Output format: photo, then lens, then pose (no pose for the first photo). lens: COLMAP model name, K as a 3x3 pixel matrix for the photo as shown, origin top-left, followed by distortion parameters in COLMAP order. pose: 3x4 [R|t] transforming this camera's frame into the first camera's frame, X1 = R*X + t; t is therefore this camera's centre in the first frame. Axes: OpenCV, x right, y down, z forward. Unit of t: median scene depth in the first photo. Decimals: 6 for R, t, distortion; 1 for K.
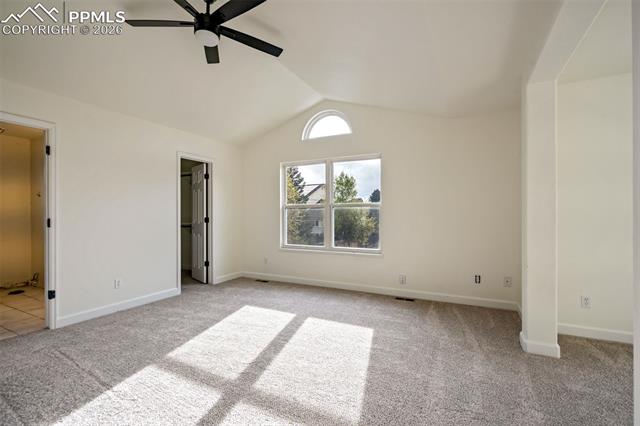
lens RADIAL K [[298.6, 0, 316.1], [0, 298.6, 213.1], [0, 0, 1]] dist [-0.043104, 0.023226]
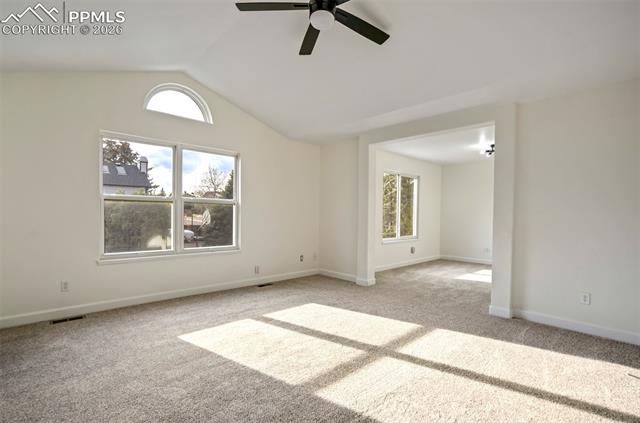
lens RADIAL K [[322.6, 0, 320.0], [0, 322.6, 211.5], [0, 0, 1]] dist [-0.002414, -0.000217]
pose [[0.272496, 0.010001, 0.962105, -0.906249], [-0.026301, 0.999650, -0.002942, -0.000922], [-0.961797, -0.024503, 0.272664, 0.470427]]
